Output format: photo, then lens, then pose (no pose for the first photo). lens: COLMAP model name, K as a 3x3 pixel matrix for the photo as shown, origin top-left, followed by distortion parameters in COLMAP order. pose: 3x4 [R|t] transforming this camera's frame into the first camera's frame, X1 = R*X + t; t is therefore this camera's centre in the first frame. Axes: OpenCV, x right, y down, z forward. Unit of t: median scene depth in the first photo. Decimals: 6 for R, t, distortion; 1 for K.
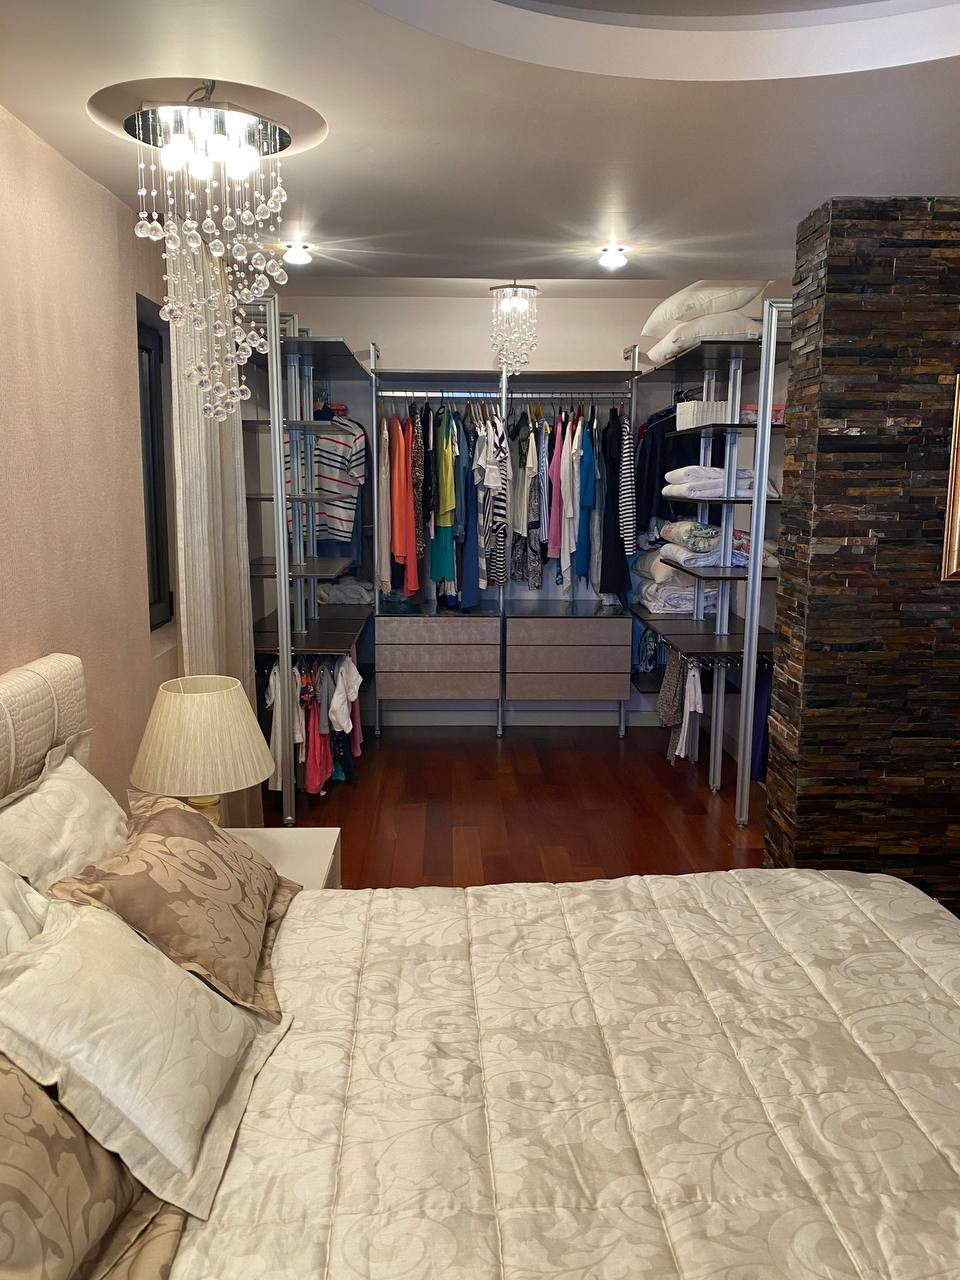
lens RADIAL K [[968.7, 0, 480.0], [0, 968.7, 640.0], [0, 0, 1]] dist [0.011838, -0.004800]
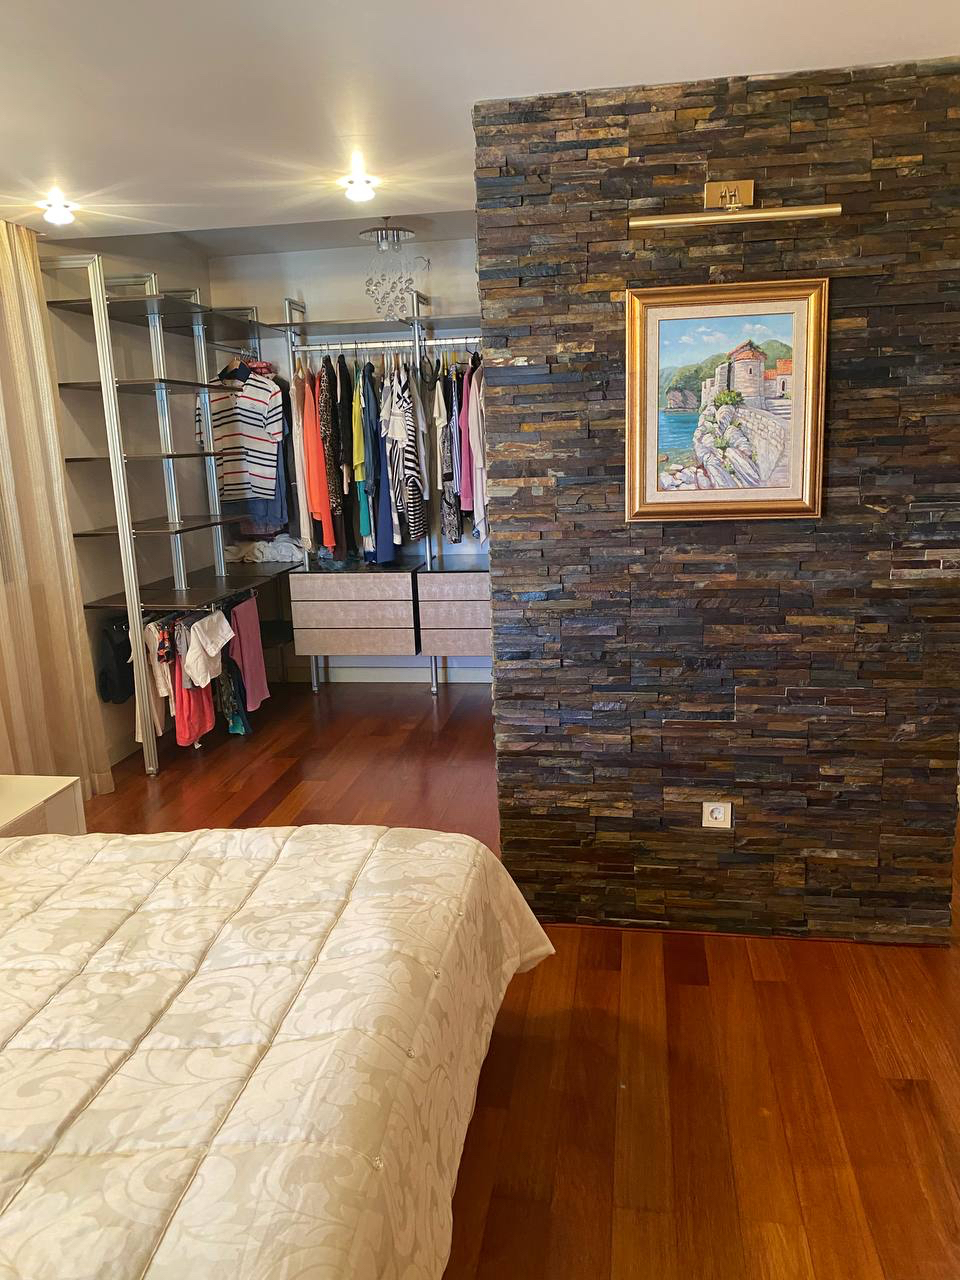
lens RADIAL K [[971.4, 0, 480.0], [0, 971.4, 640.0], [0, 0, 1]] dist [0.129550, -0.261971]
pose [[0.983739, -0.002789, -0.179583, 0.483547], [0.010082, 0.999160, 0.039709, 0.012171], [0.179321, -0.040874, 0.982941, 0.060918]]
